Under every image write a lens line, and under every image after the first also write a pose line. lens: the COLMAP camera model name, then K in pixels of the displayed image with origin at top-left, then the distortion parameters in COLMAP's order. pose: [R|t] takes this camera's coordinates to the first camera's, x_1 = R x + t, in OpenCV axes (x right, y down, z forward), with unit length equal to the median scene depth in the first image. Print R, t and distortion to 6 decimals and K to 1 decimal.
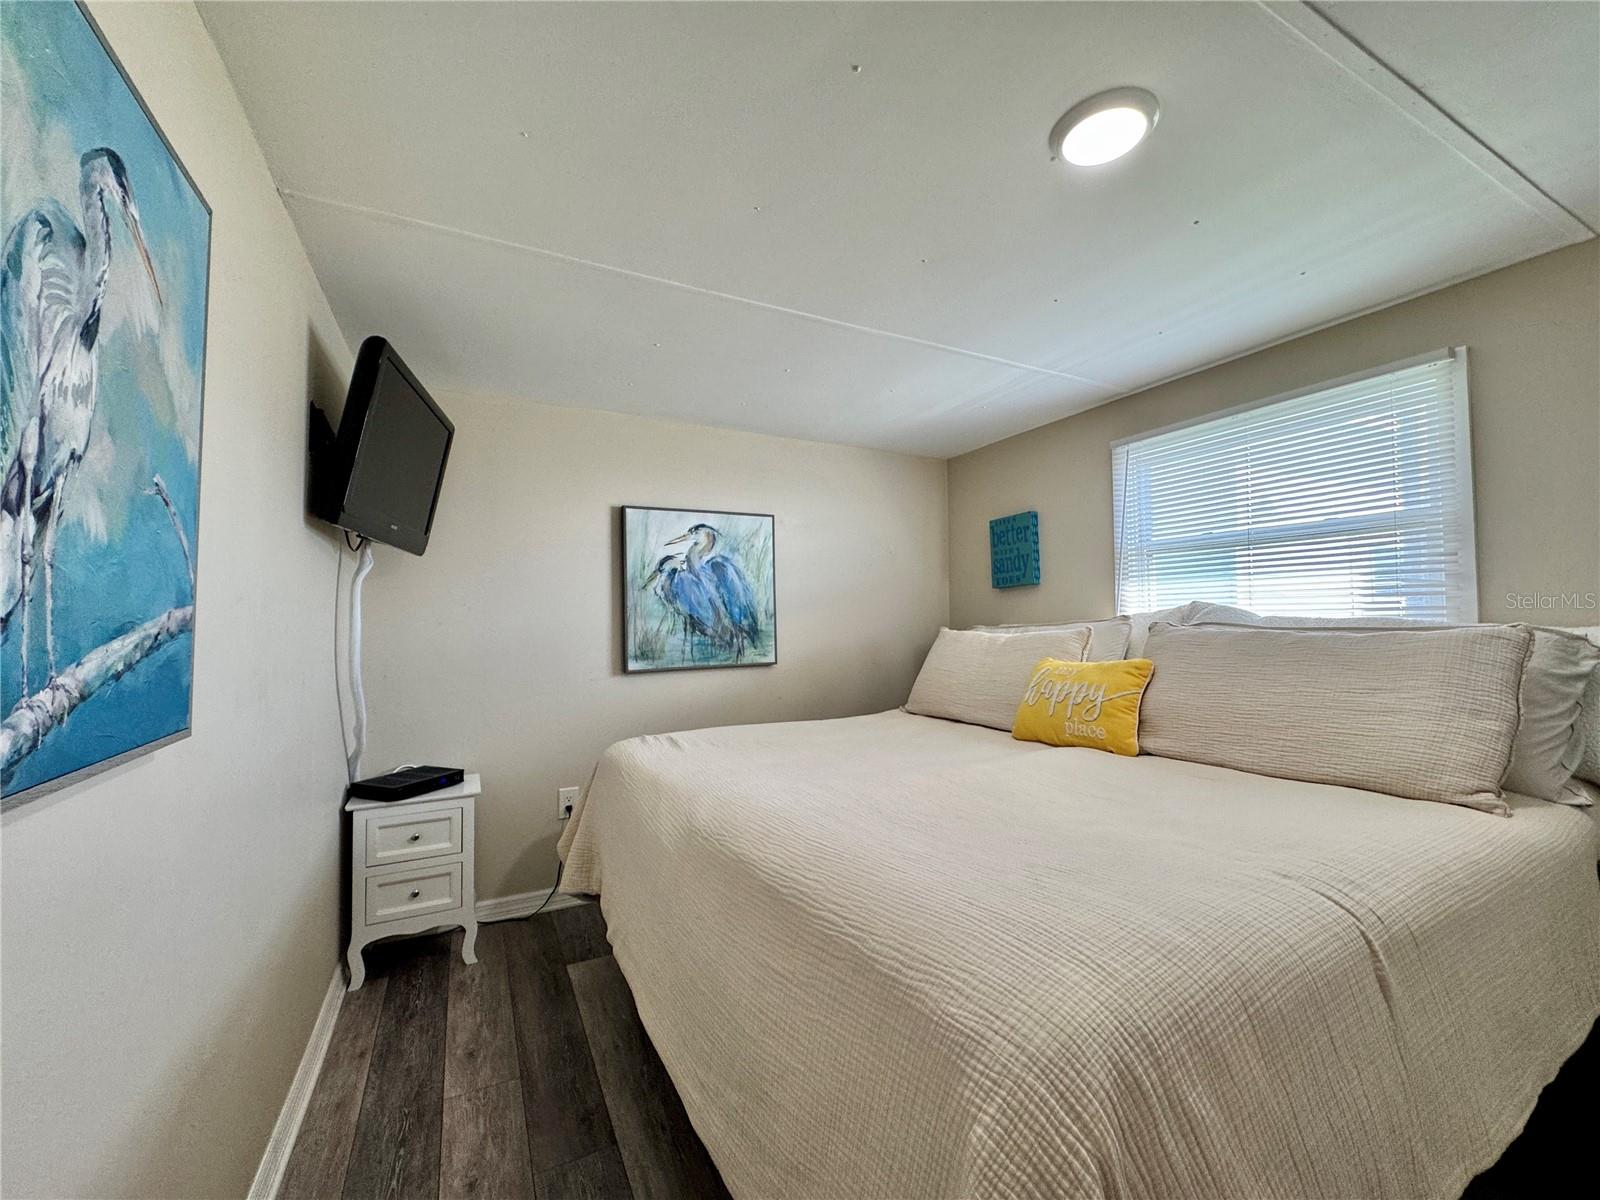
lens RADIAL K [[640.2, 0, 797.7], [0, 640.2, 597.2], [0, 0, 1]] dist [-0.005455, 0.000569]
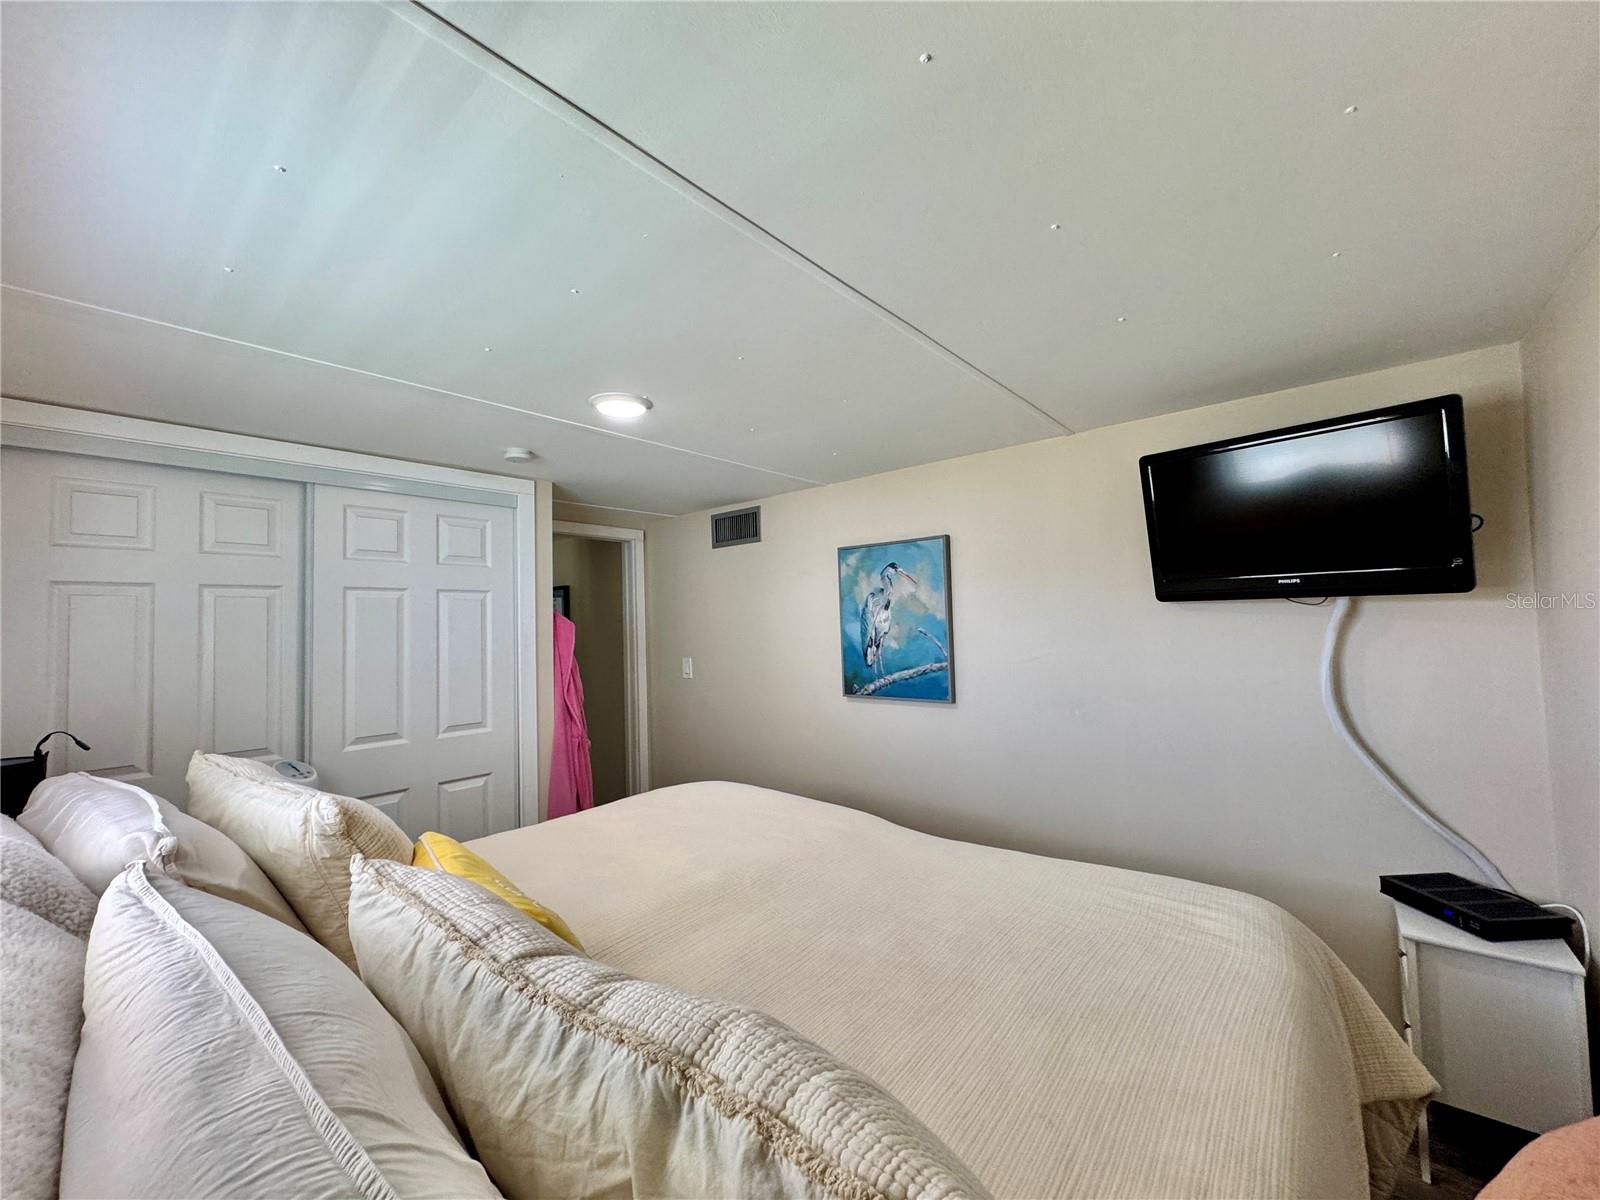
lens RADIAL K [[640.2, 0, 802.8], [0, 640.2, 598.6], [0, 0, 1]] dist [-0.005455, 0.000569]
pose [[-0.916516, 0.024046, -0.399275, 1.442191], [0.056246, 0.996021, -0.069126, -0.177420], [0.396024, -0.085813, -0.914222, 5.292766]]
